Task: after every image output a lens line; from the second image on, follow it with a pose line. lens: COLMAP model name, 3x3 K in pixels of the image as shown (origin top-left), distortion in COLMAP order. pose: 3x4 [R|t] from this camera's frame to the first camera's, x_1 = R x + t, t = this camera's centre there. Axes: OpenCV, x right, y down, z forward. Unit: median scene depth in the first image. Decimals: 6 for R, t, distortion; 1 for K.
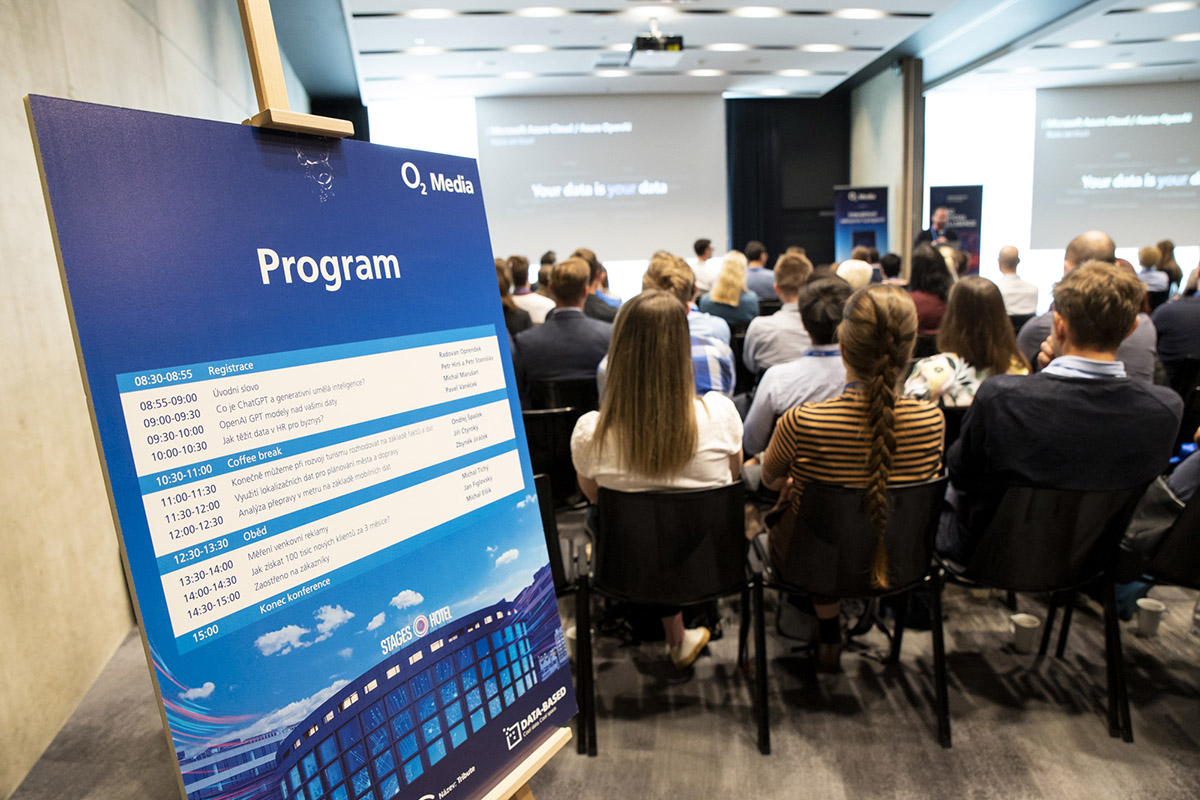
lens RADIAL K [[790.3, 0, 599.0], [0, 790.3, 420.6], [0, 0, 1]] dist [-0.159799, 0.105211]
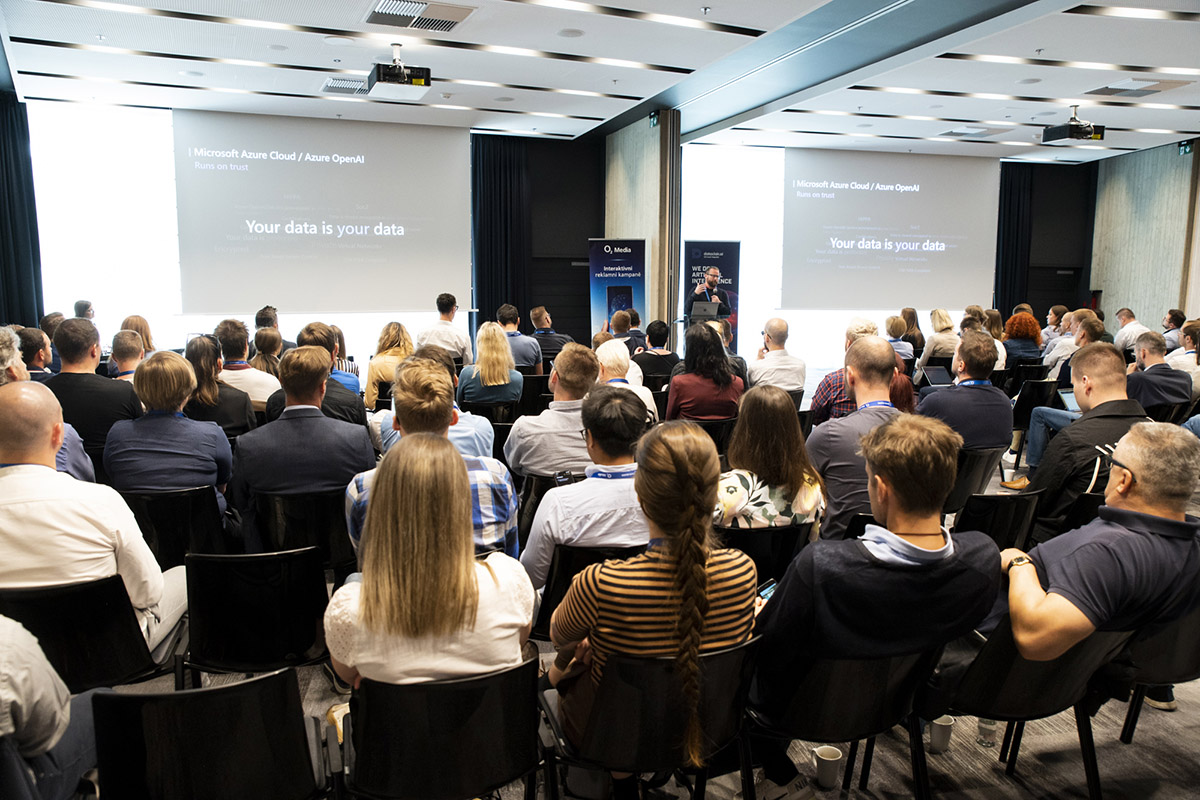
lens RADIAL K [[870.3, 0, 600.0], [0, 870.3, 400.0], [0, 0, 1]] dist [-0.102451, 0.085325]
pose [[0.949889, 0.001711, 0.312582, -0.033217], [0.023267, 0.996824, -0.076161, -0.097233], [-0.311719, 0.079618, 0.946833, 0.056412]]
